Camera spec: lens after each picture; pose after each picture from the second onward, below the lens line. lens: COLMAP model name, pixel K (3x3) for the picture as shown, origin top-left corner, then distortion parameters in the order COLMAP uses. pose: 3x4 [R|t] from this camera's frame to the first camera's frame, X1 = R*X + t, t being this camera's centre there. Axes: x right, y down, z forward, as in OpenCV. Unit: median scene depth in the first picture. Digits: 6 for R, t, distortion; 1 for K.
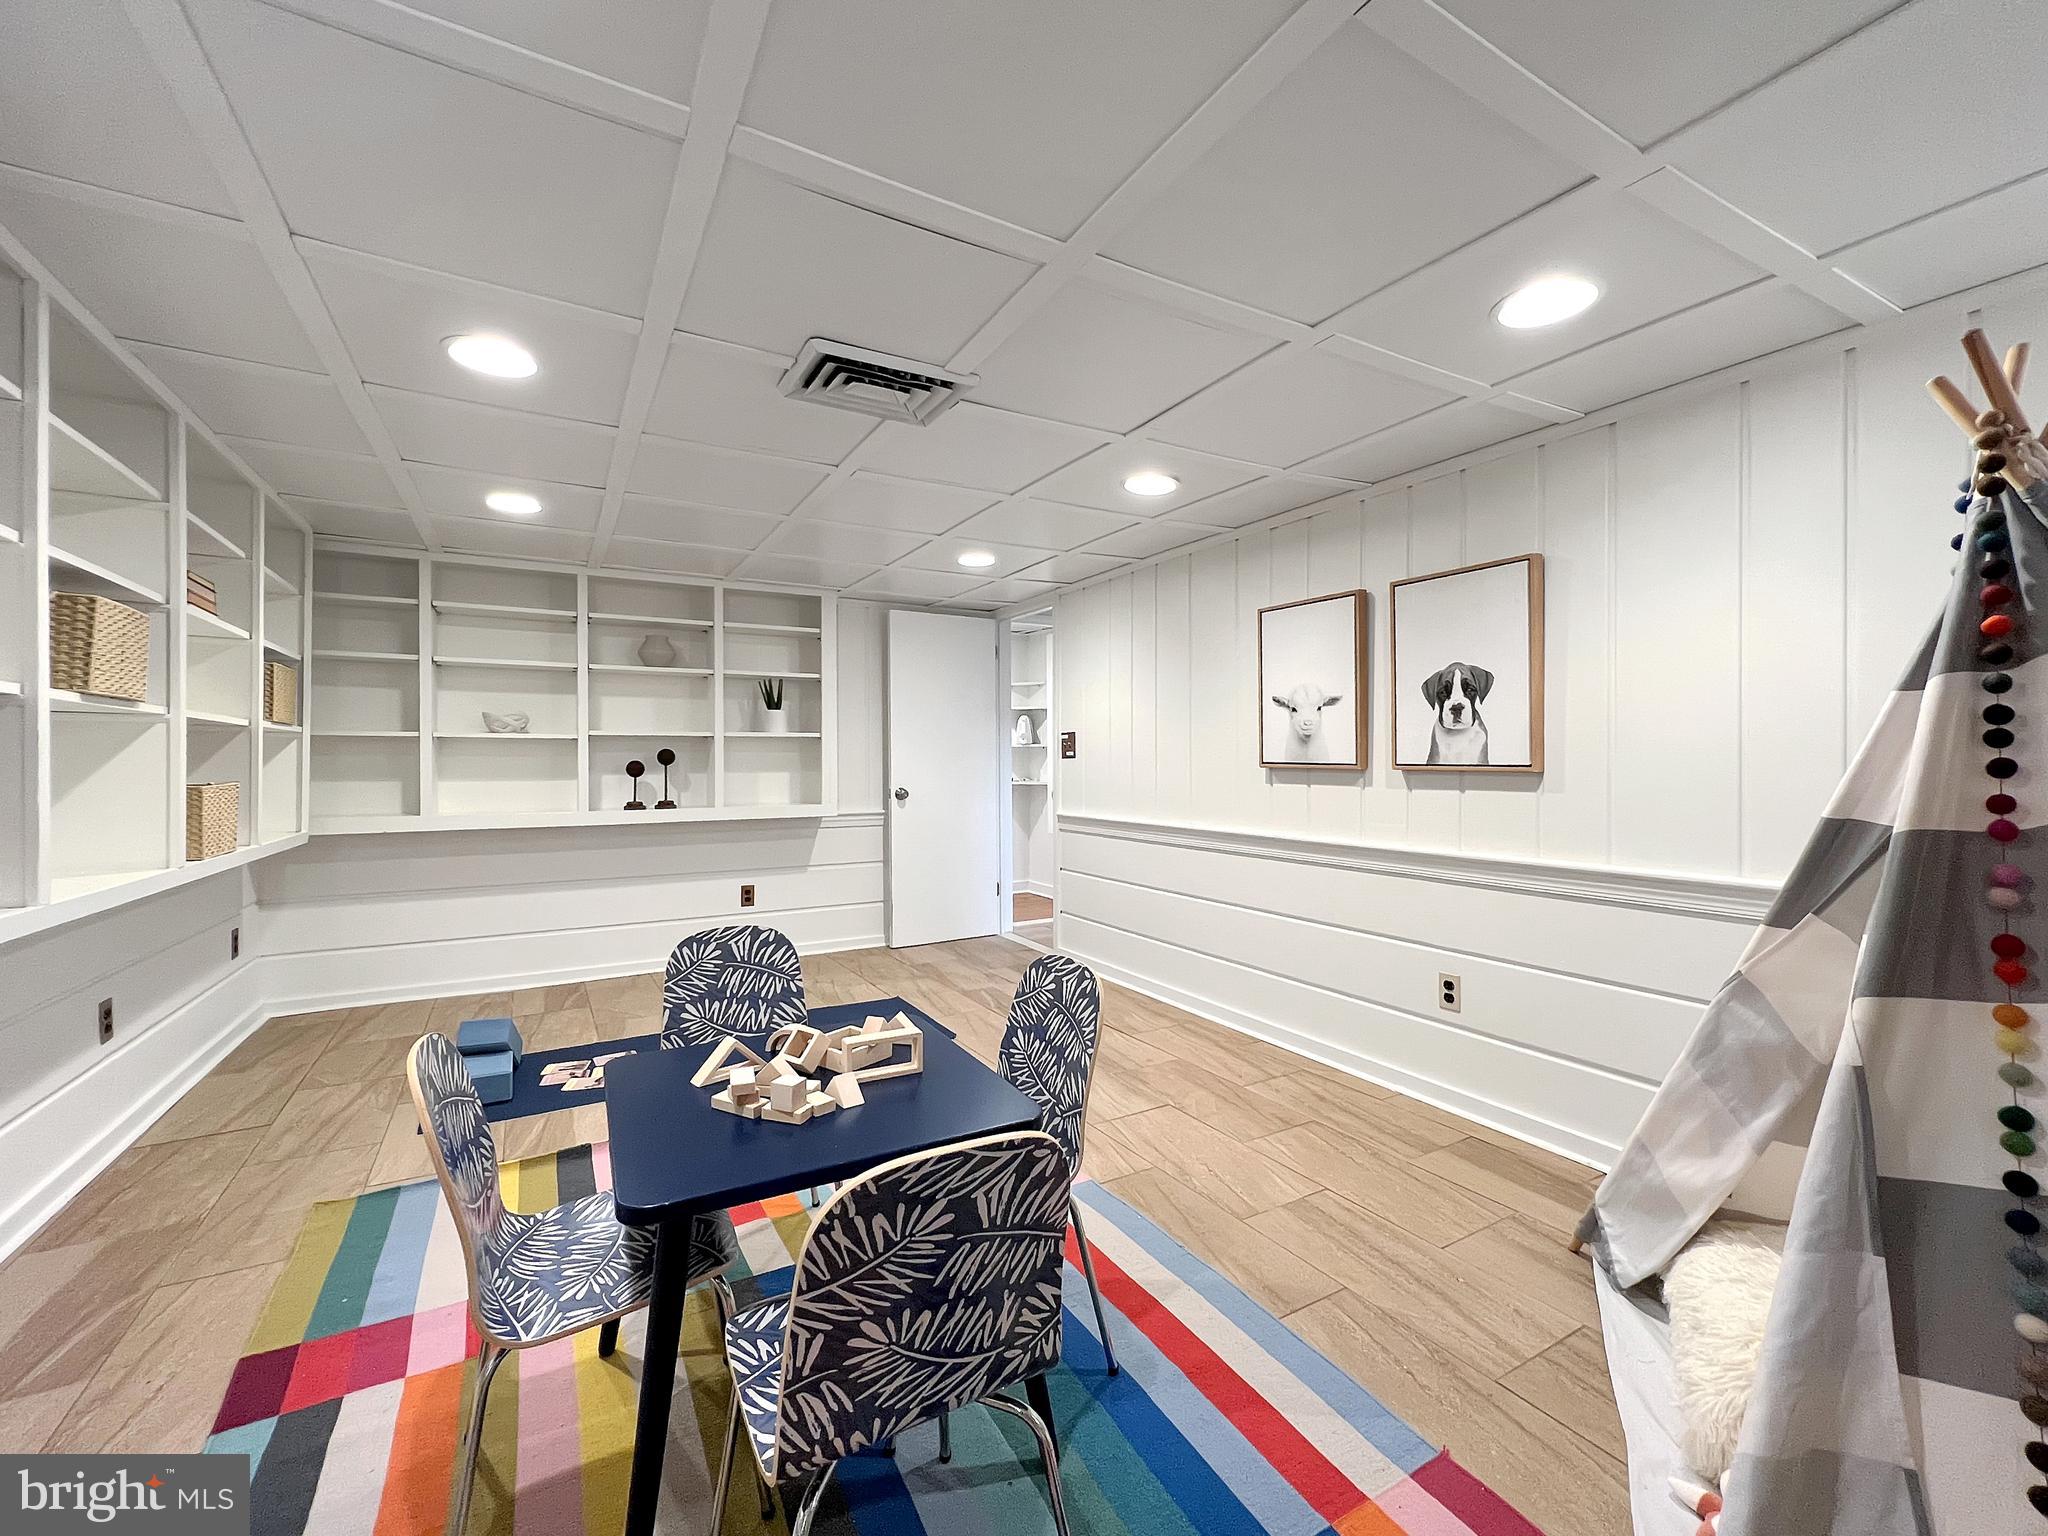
lens RADIAL K [[839.8, 0, 1018.2], [0, 839.8, 761.4], [0, 0, 1]] dist [-0.000317, -0.000113]
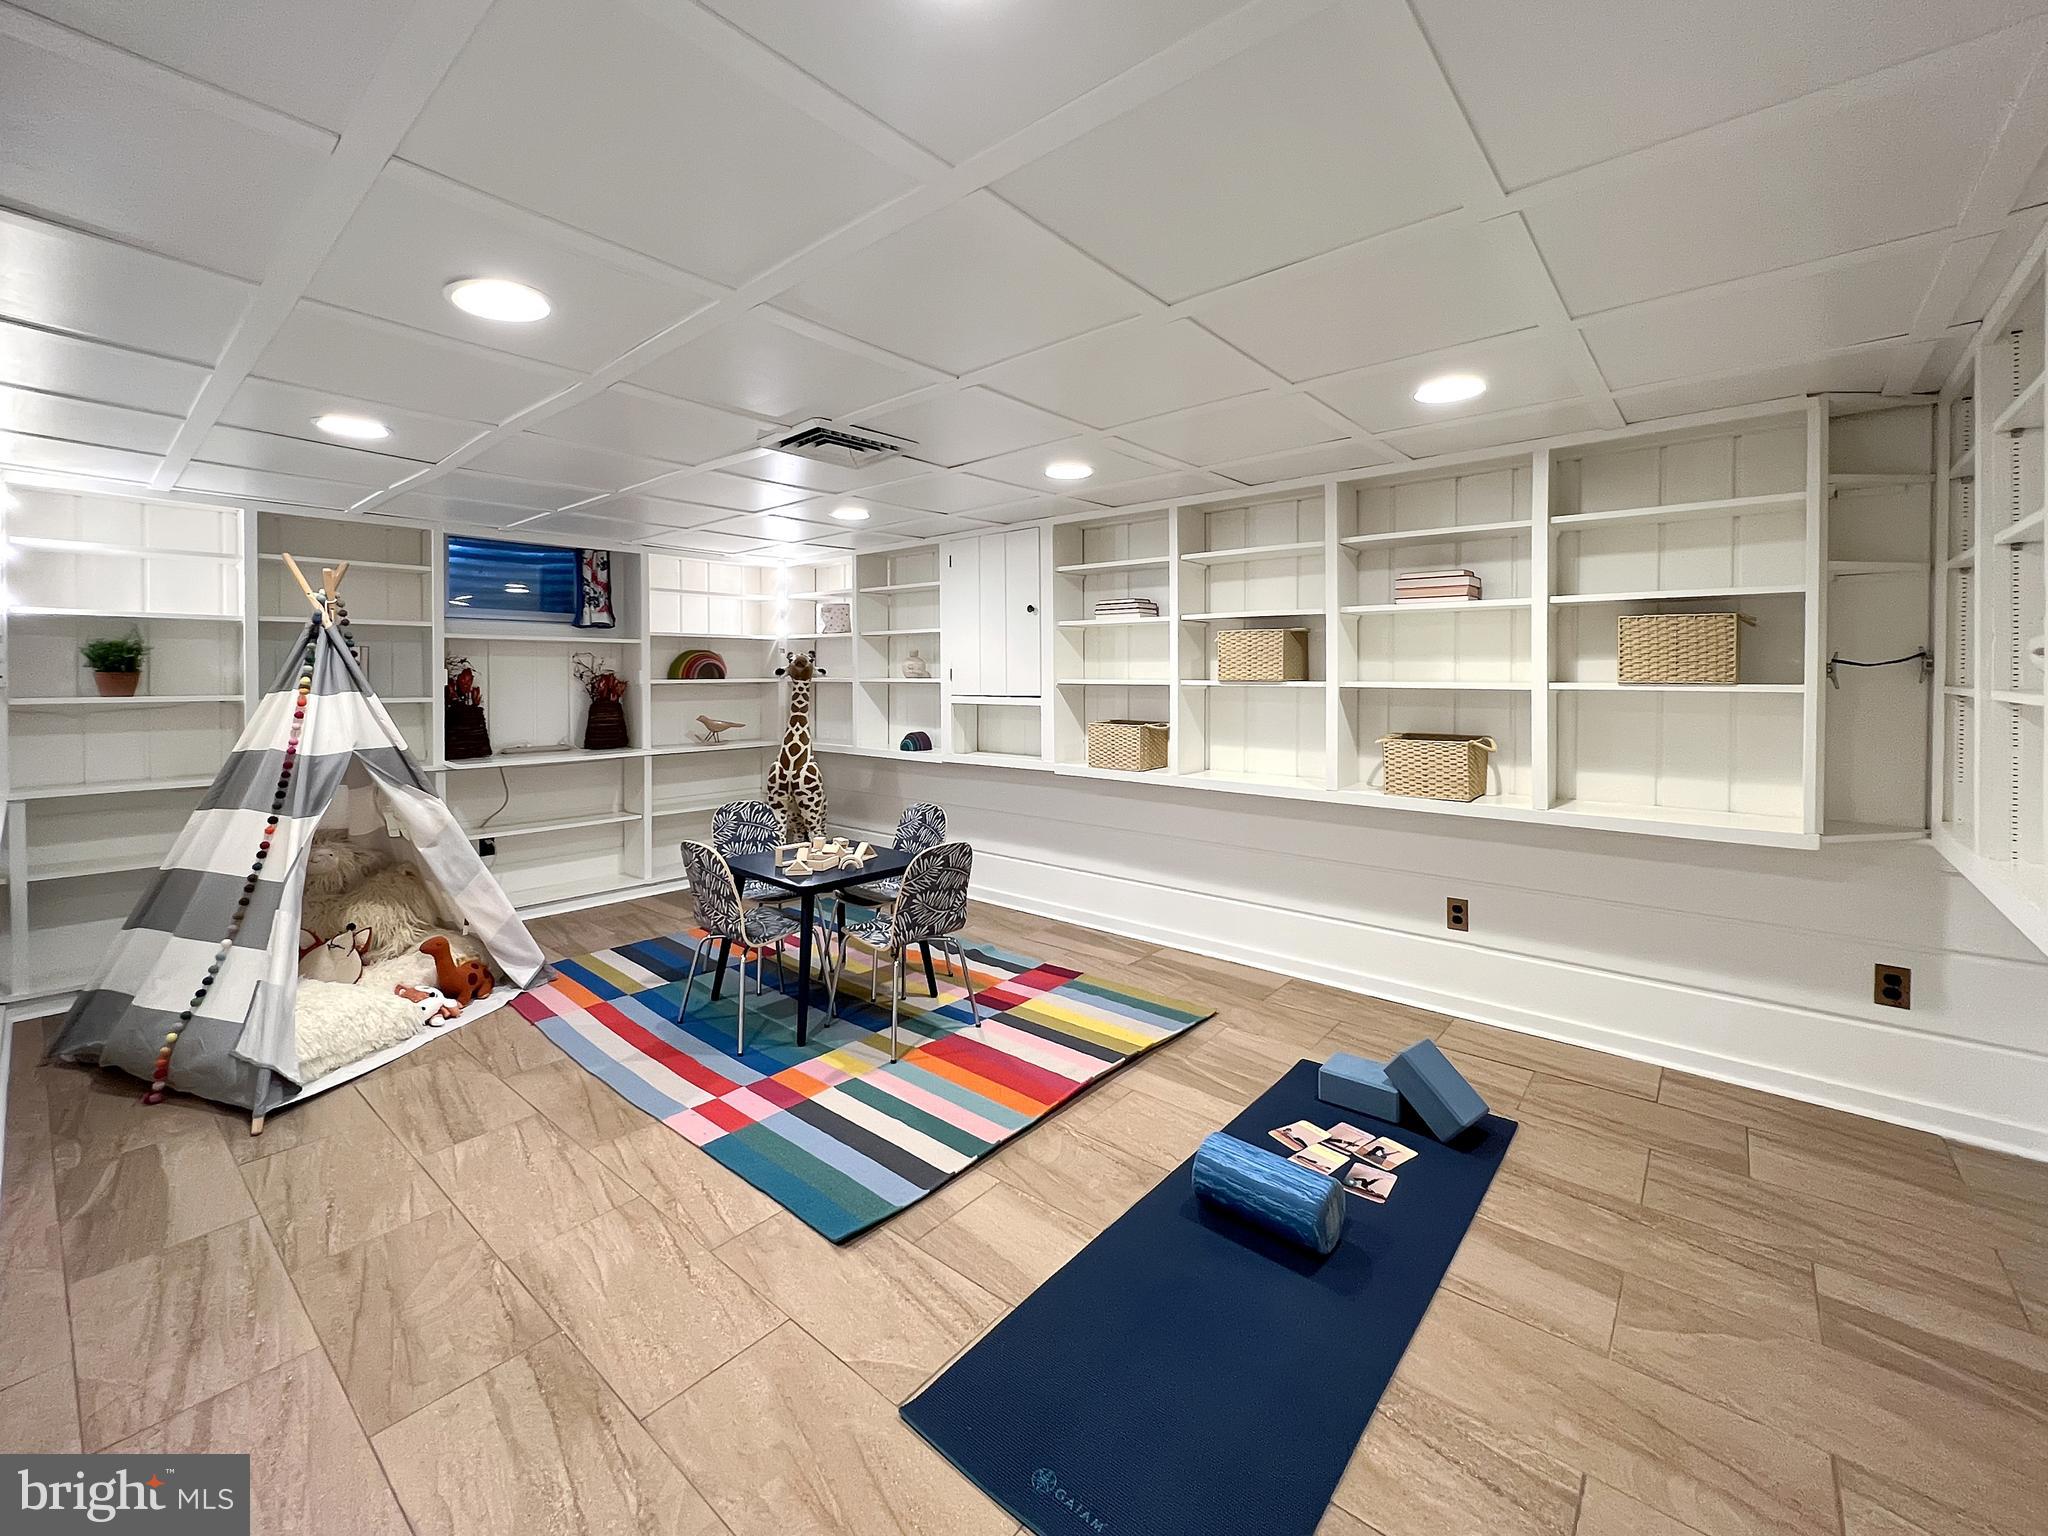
lens RADIAL K [[839.8, 0, 1025.9], [0, 839.8, 769.1], [0, 0, 1]] dist [-0.000317, -0.000113]
pose [[-0.937715, 0.039996, -0.345097, 0.002292], [0.000869, 0.993618, 0.112798, -0.063614], [0.347406, 0.105473, -0.931764, 1.723927]]
